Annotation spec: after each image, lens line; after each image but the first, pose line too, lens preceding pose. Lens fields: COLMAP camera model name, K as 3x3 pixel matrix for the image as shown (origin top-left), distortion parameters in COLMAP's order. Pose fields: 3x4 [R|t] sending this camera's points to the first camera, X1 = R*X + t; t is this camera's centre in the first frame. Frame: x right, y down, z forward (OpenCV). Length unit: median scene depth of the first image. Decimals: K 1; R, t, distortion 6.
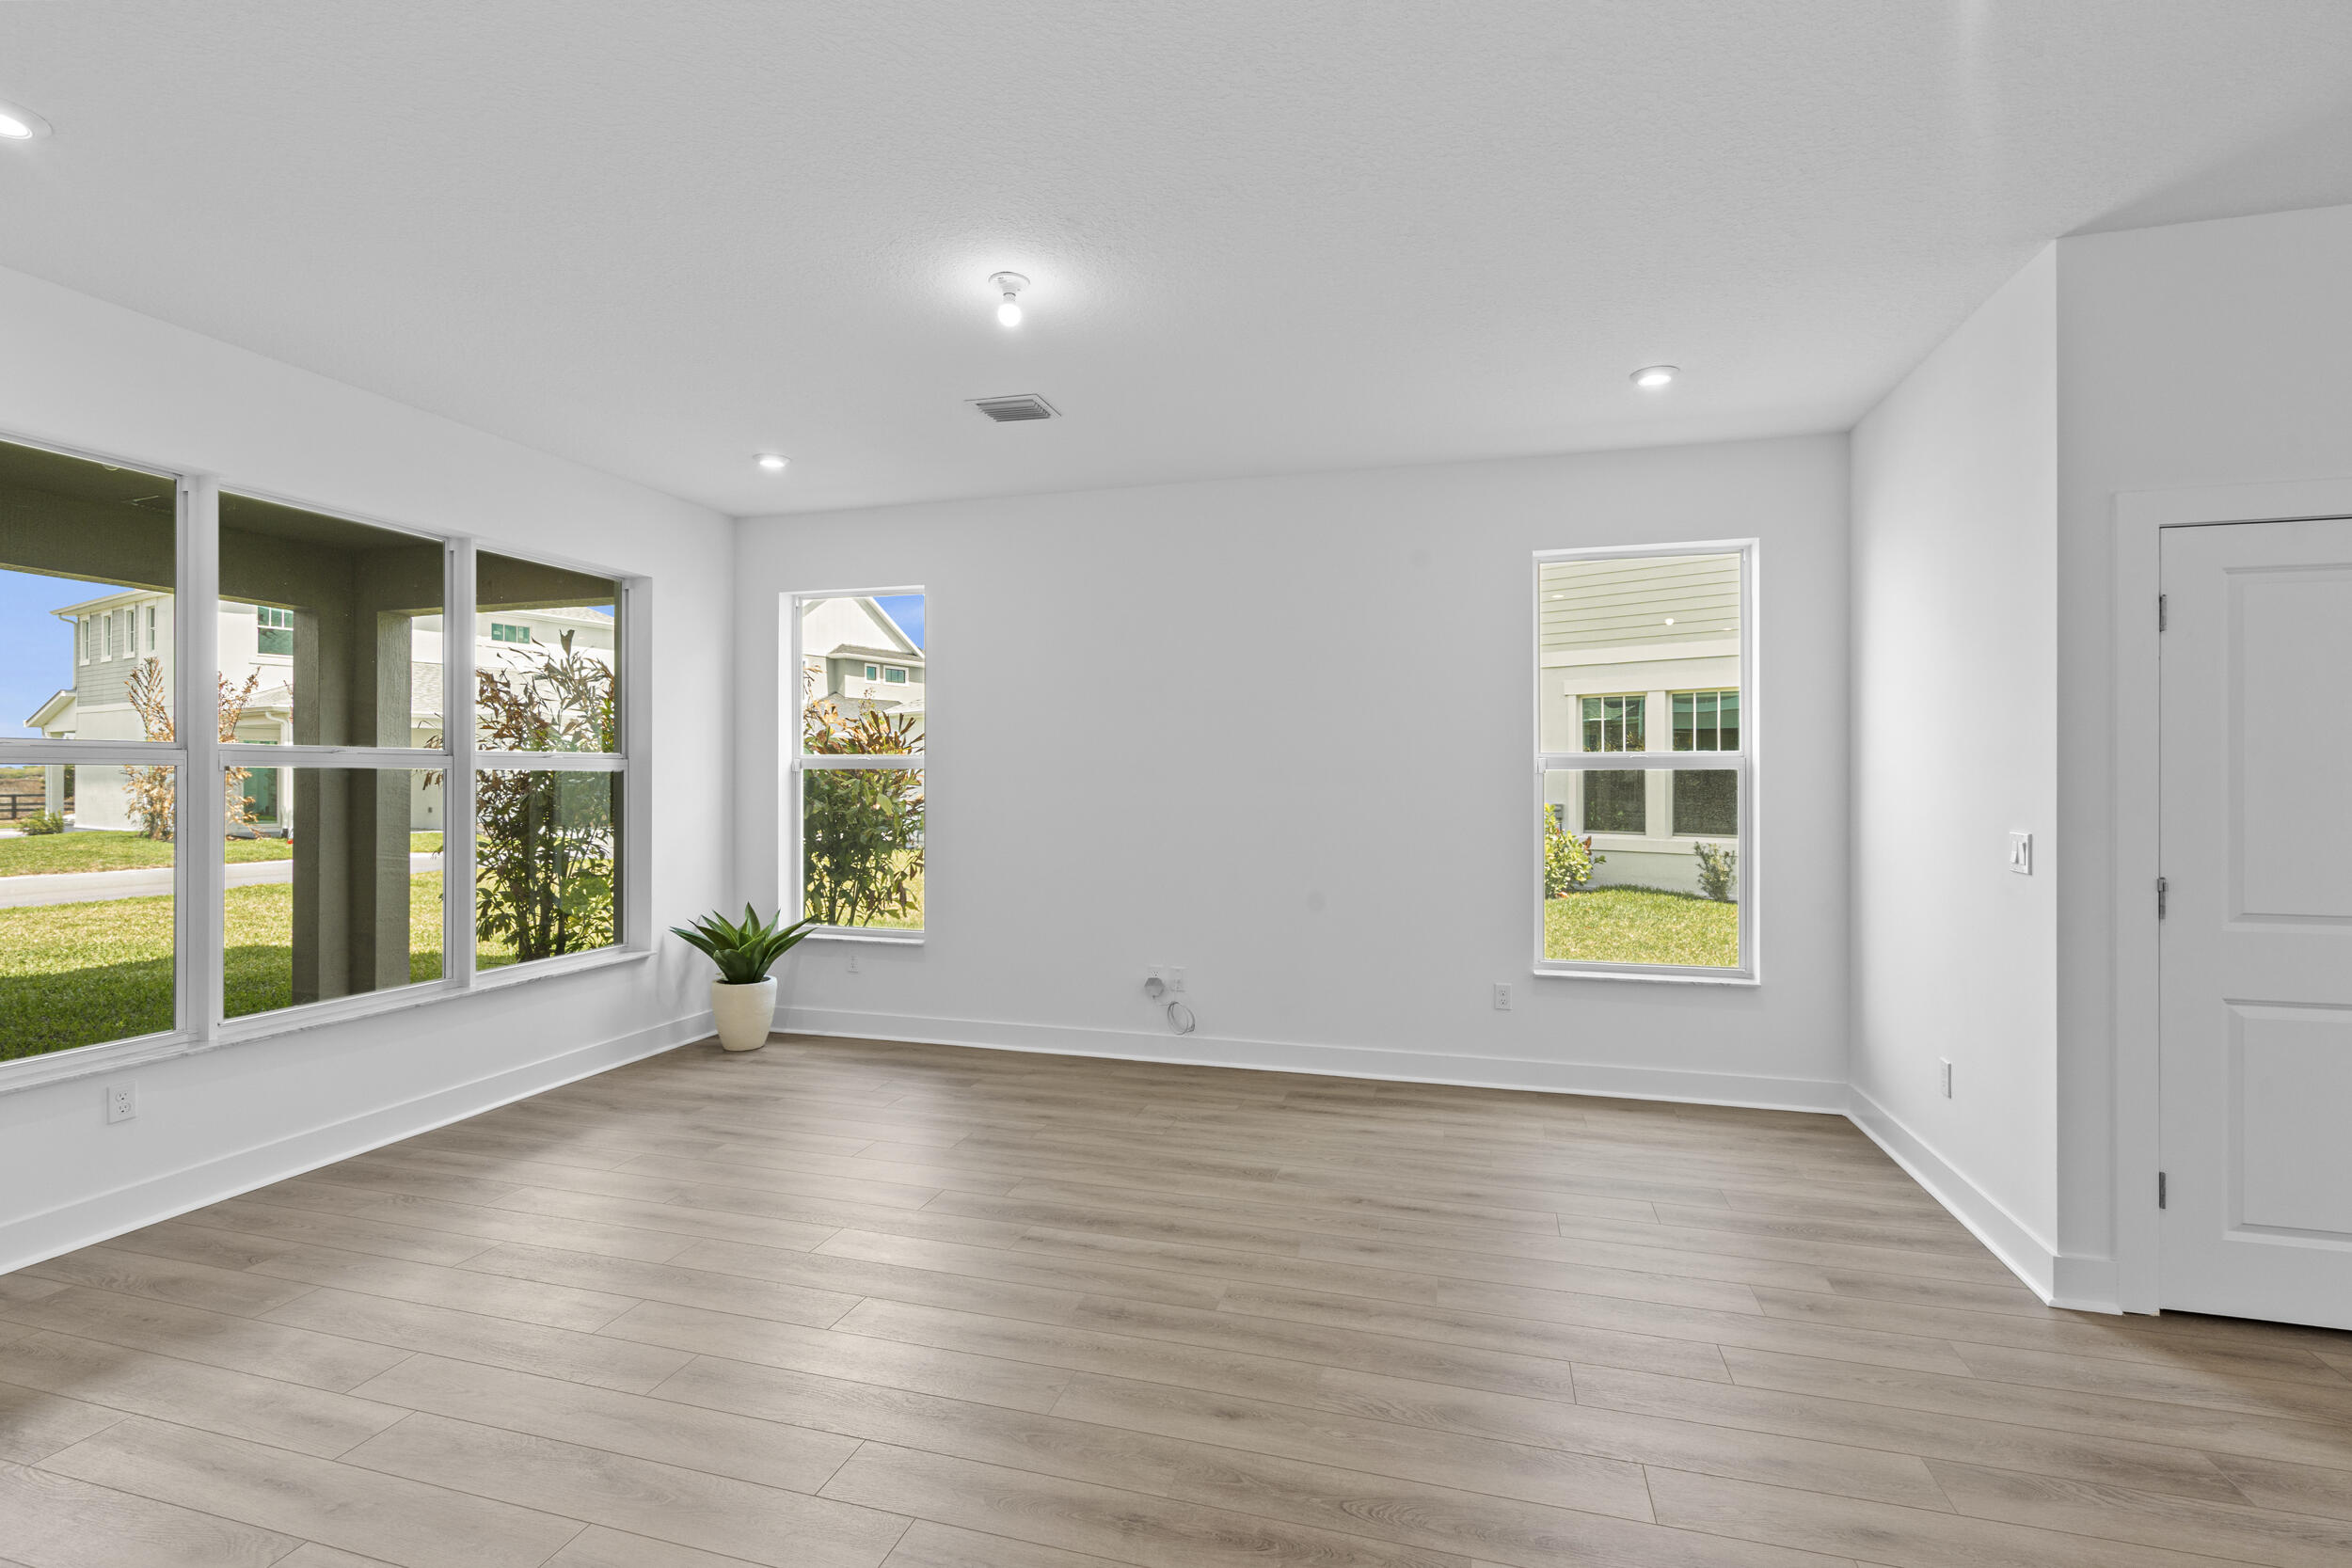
lens RADIAL K [[1057.2, 0, 1189.1], [0, 1057.2, 779.9], [0, 0, 1]] dist [-0.007699, 0.002516]
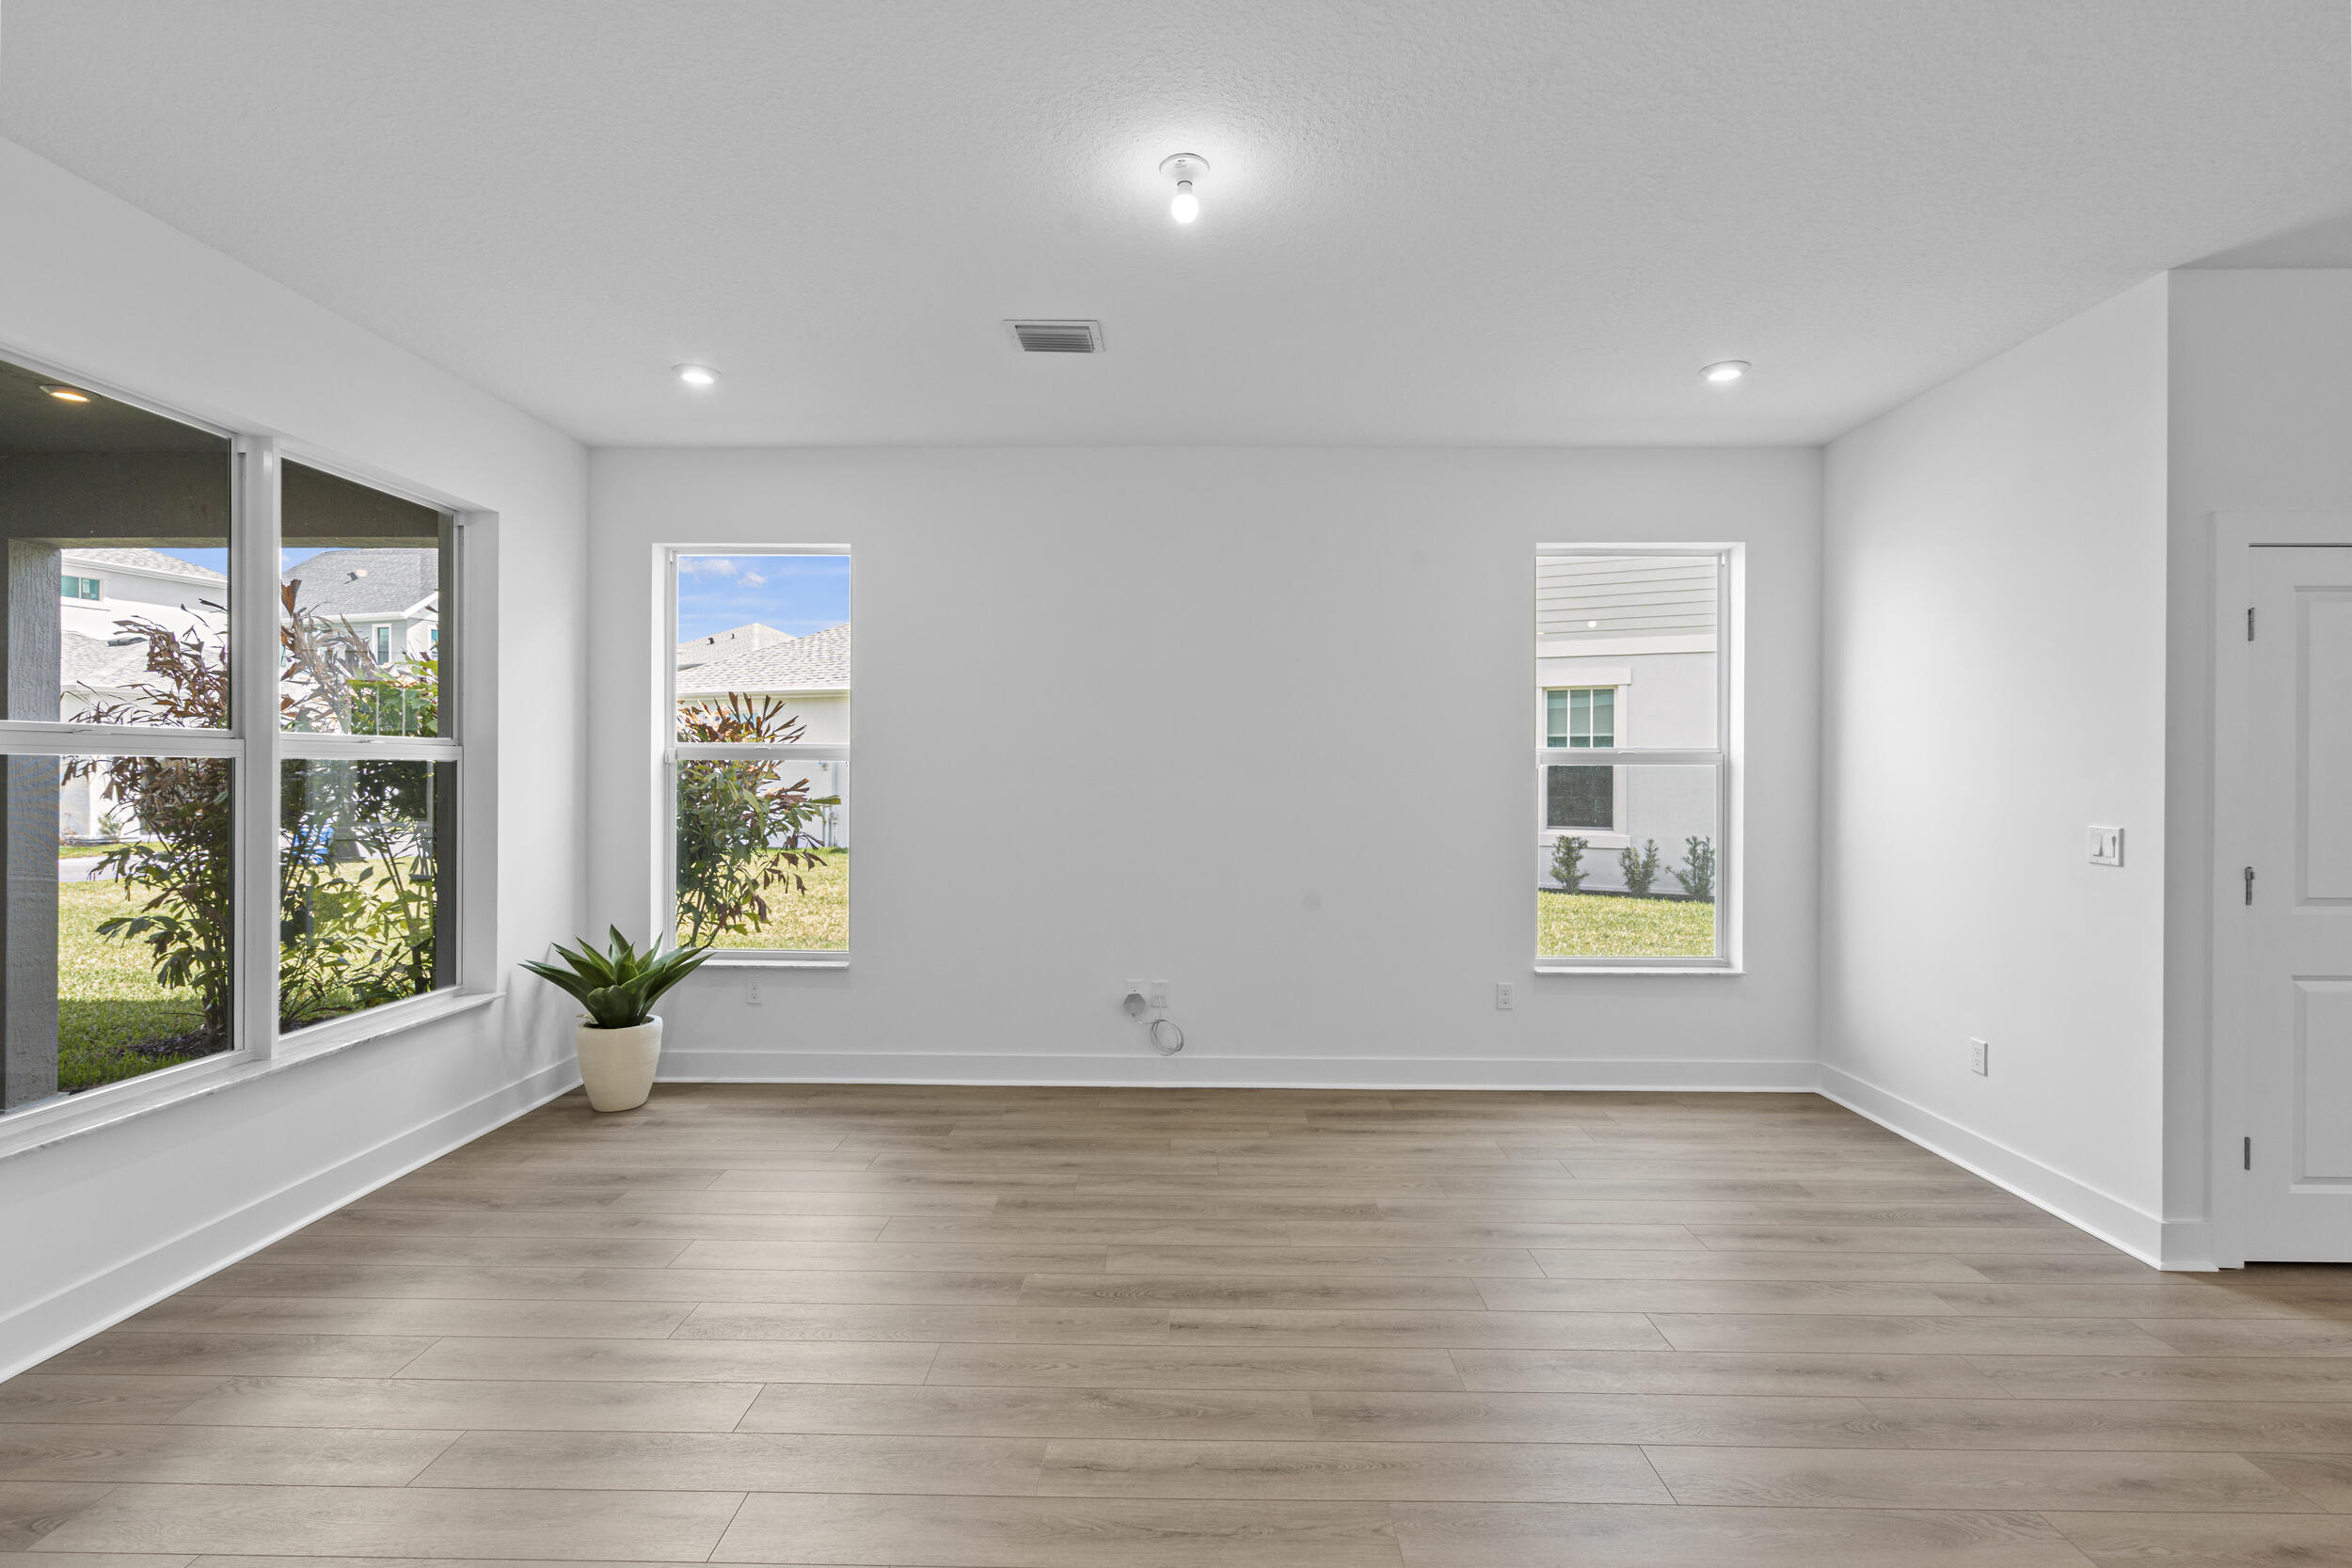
lens RADIAL K [[1057.2, 0, 1187.0], [0, 1057.2, 774.1], [0, 0, 1]] dist [-0.007699, 0.002516]
pose [[0.966439, 0.001932, 0.256890, -0.258621], [-0.002353, 0.999996, 0.001332, -0.001374], [-0.256886, -0.001892, 0.966440, 0.140578]]
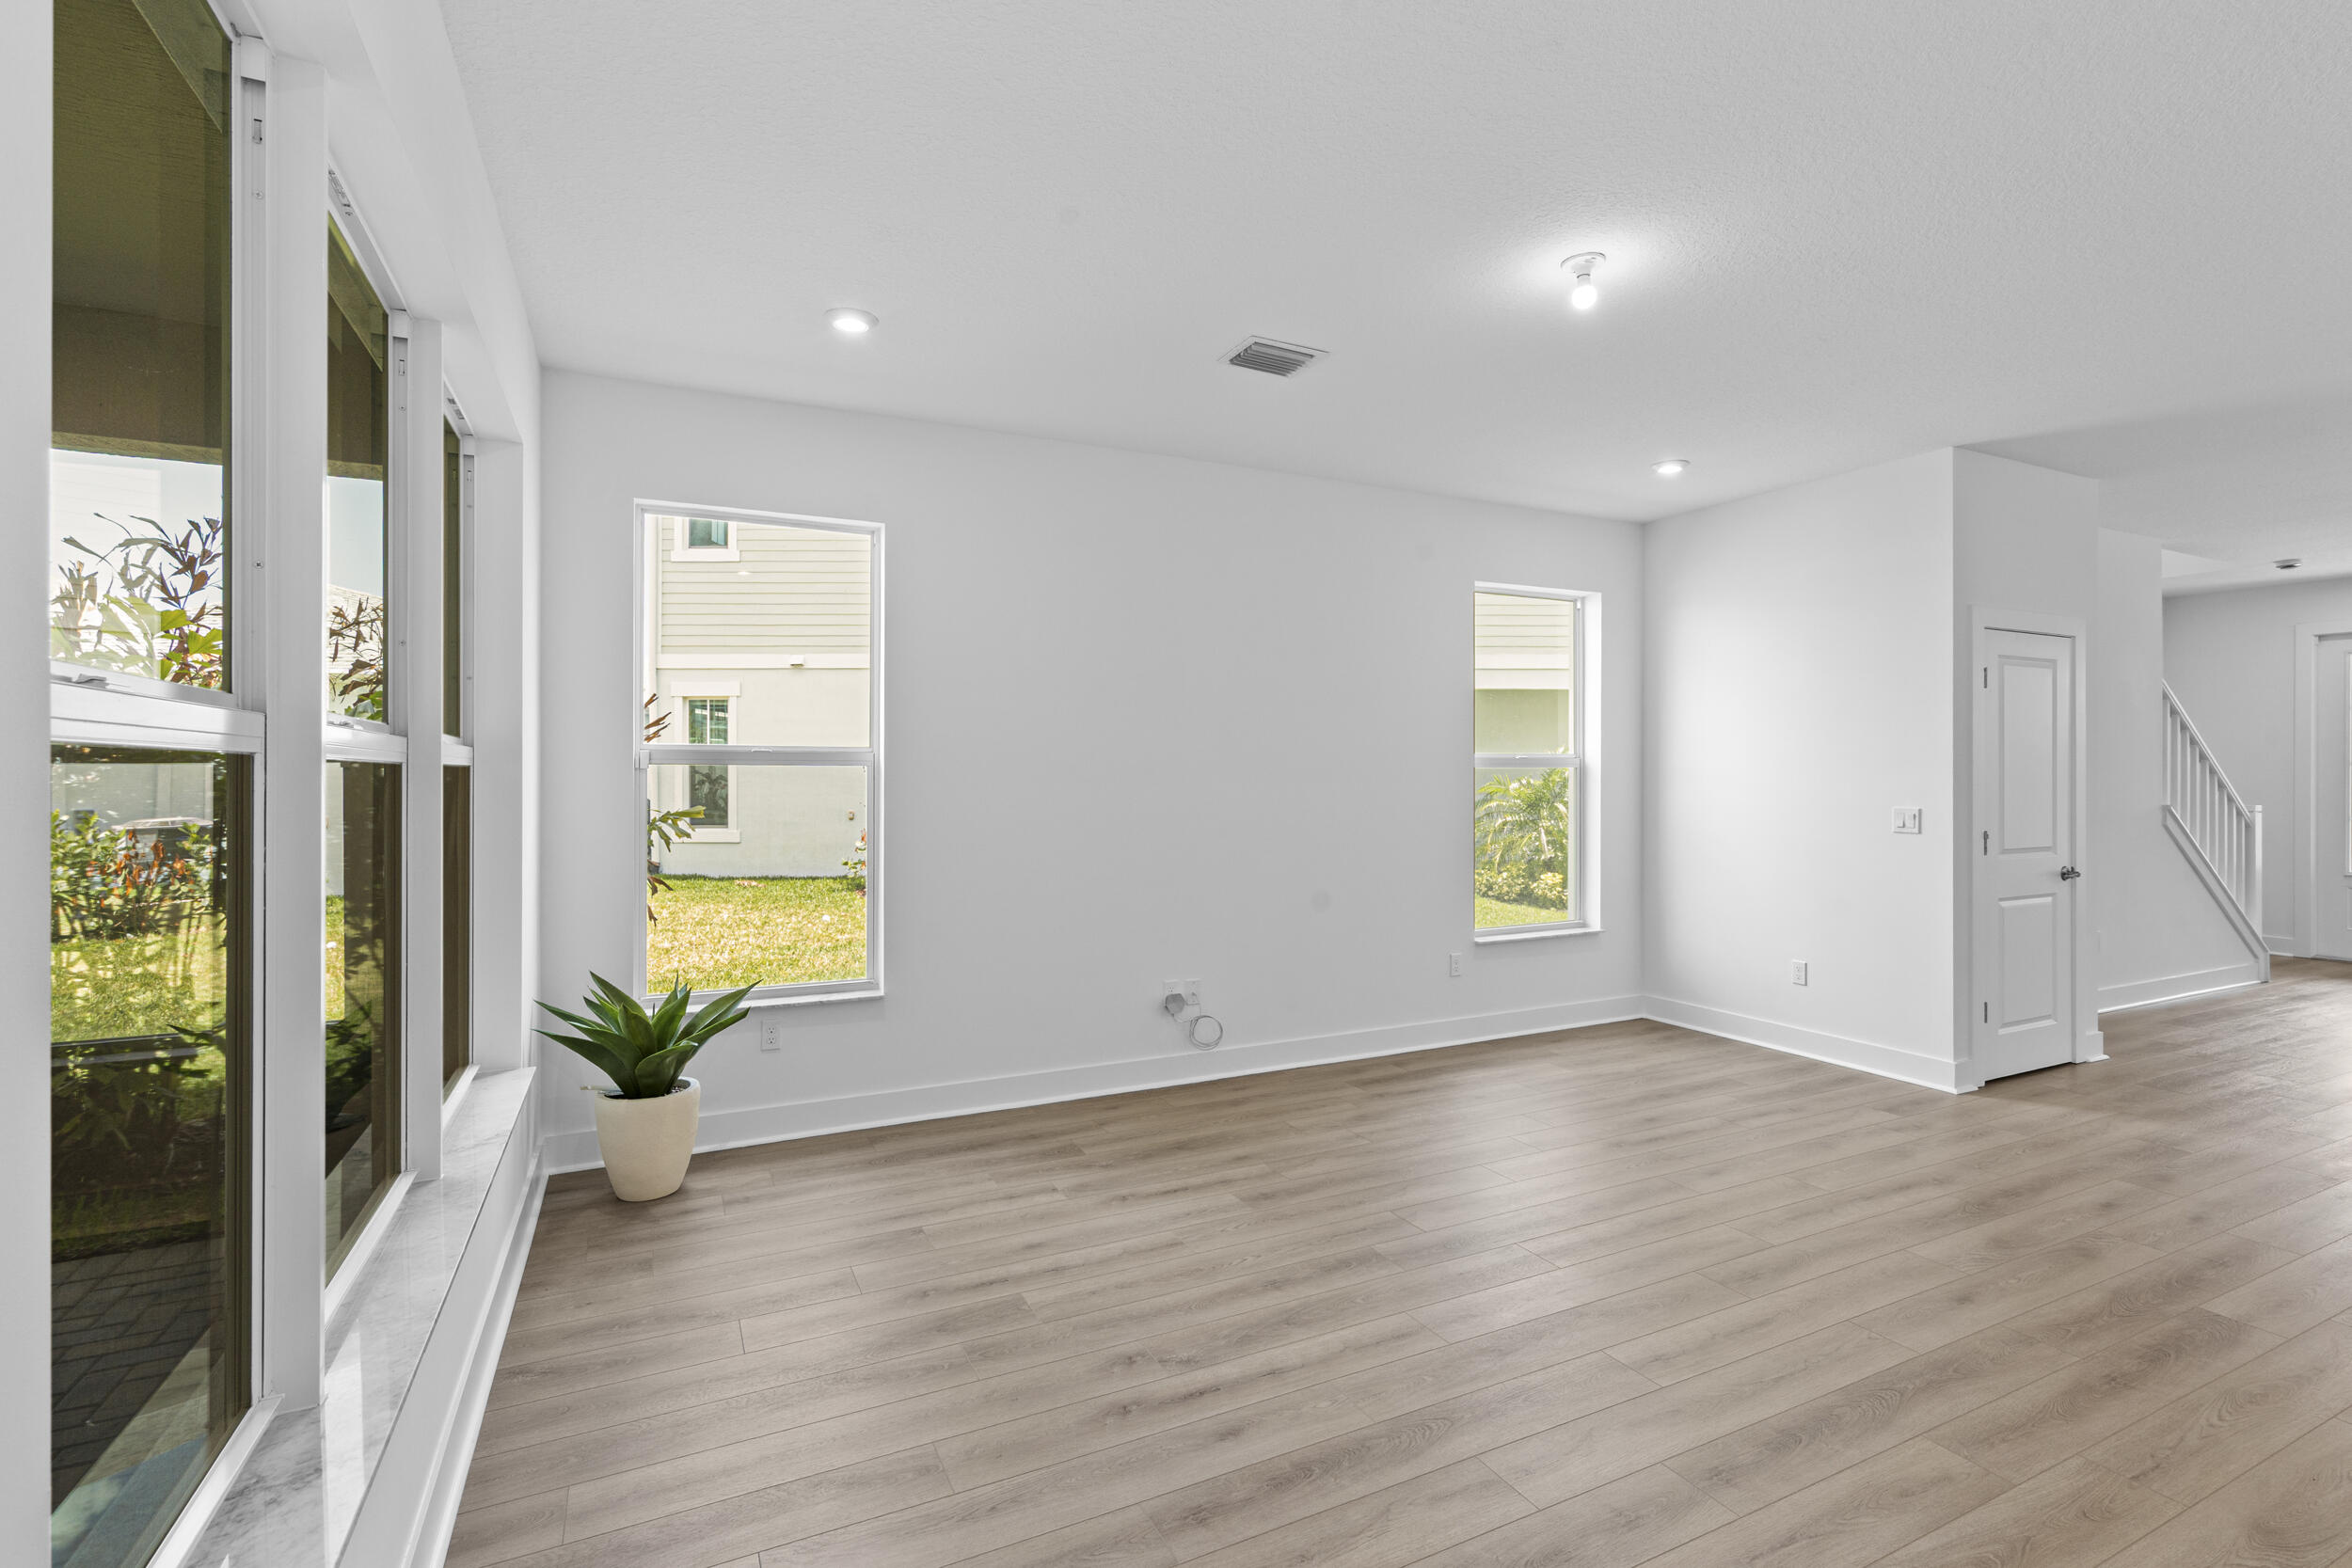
lens RADIAL K [[1057.2, 0, 1196.1], [0, 1057.2, 778.9], [0, 0, 1]] dist [-0.007699, 0.002516]
pose [[0.745939, -0.004264, 0.666001, -0.736139], [0.004627, 0.999989, 0.001220, -0.000989], [-0.665998, 0.002172, 0.745950, 0.353425]]
